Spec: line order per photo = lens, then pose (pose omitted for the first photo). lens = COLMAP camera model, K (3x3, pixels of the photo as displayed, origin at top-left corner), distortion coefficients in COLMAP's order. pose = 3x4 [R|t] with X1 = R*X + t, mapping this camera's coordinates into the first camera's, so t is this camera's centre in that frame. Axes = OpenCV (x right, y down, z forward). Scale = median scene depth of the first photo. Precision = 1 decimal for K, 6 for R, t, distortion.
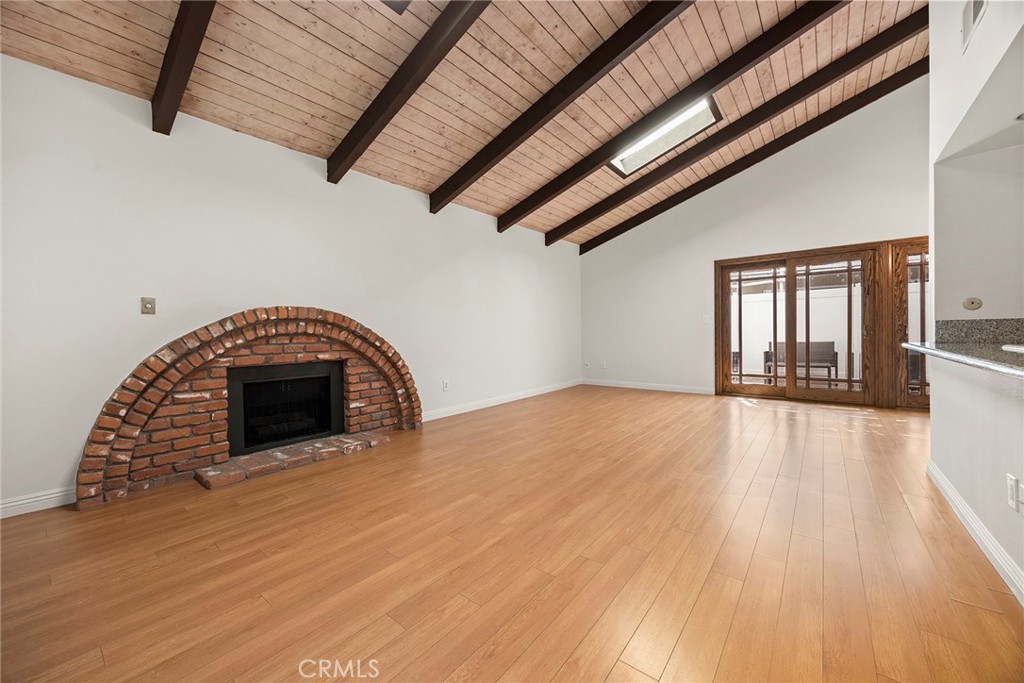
lens RADIAL K [[394.3, 0, 507.3], [0, 394.3, 341.1], [0, 0, 1]] dist [0.001431, -0.001315]
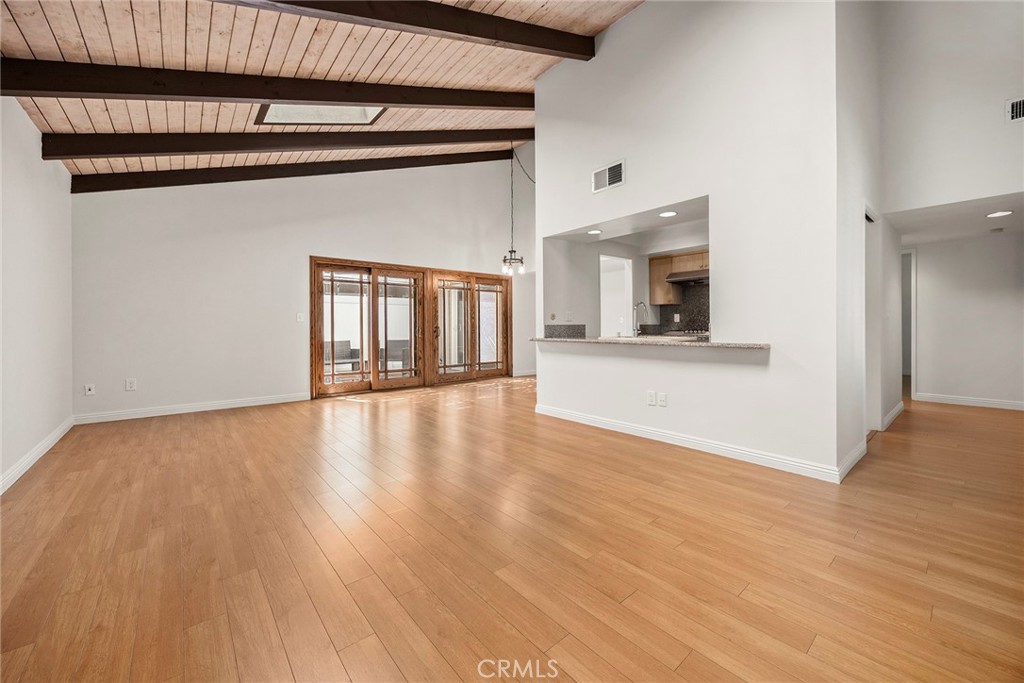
lens RADIAL K [[394.3, 0, 521.6], [0, 394.3, 329.7], [0, 0, 1]] dist [0.001431, -0.001315]
pose [[0.169089, 0.009208, 0.985558, -0.512962], [0.023983, 0.999622, -0.013454, -0.006672], [-0.985309, 0.025911, 0.168804, 0.586747]]
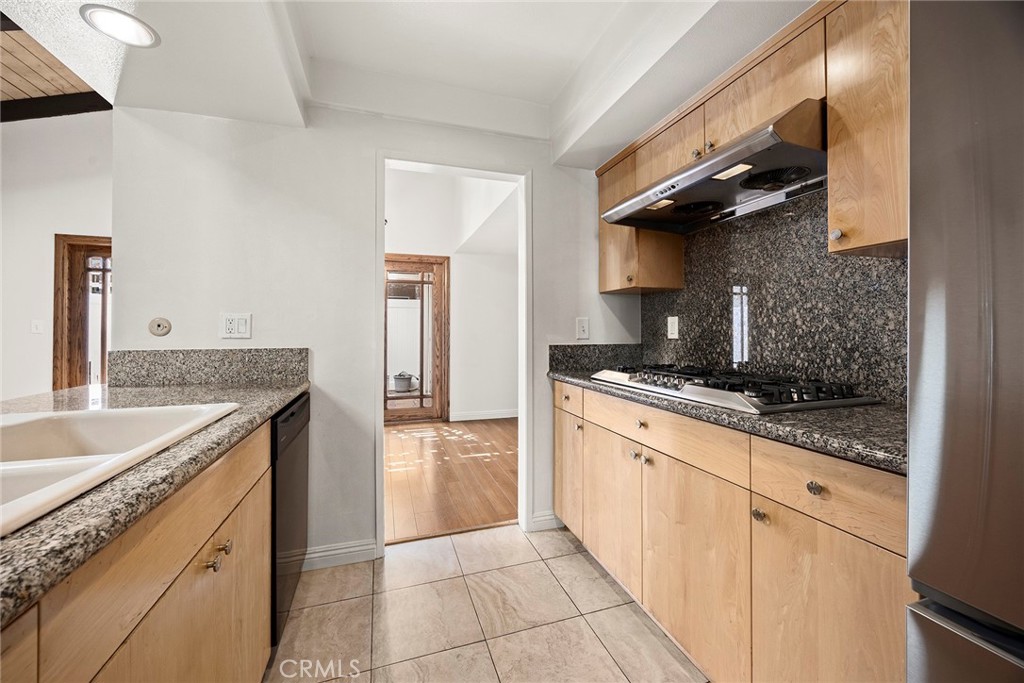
lens RADIAL K [[394.3, 0, 523.4], [0, 394.3, 324.6], [0, 0, 1]] dist [0.001431, -0.001315]
pose [[0.528306, 0.031901, 0.848454, 0.662052], [0.009084, 0.999024, -0.043218, -0.044921], [-0.849005, 0.030540, 0.527501, 0.076926]]
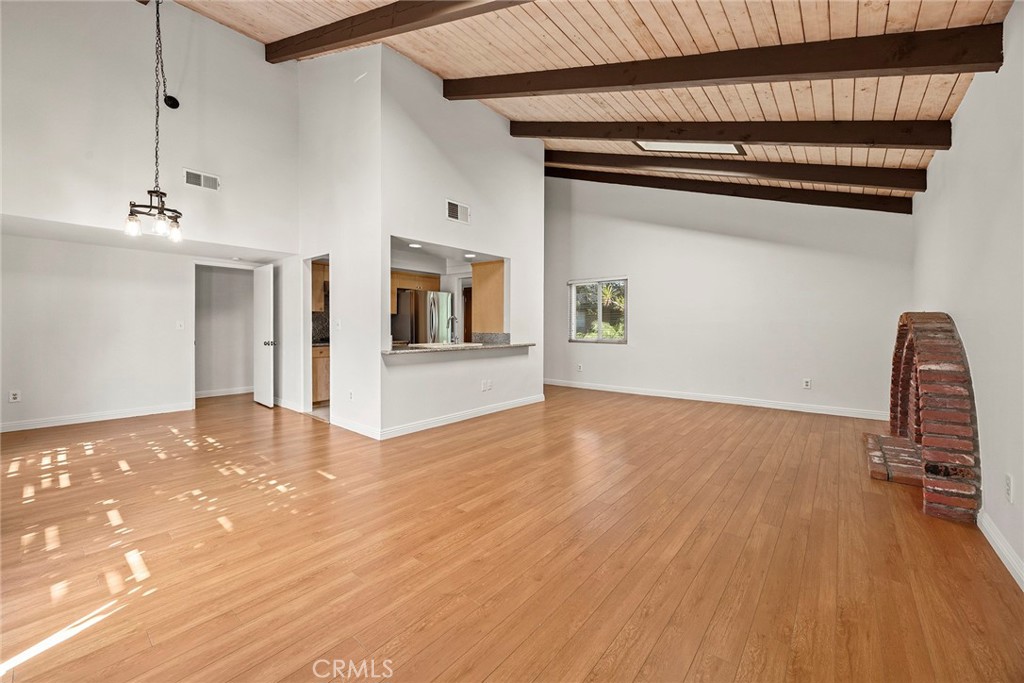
lens RADIAL K [[394.3, 0, 502.8], [0, 394.3, 327.7], [0, 0, 1]] dist [0.001431, -0.001315]
pose [[-0.999714, 0.014919, 0.018708, 0.452405], [0.015278, 0.999699, 0.019192, -0.076815], [-0.018416, 0.019472, -0.999641, 1.875339]]
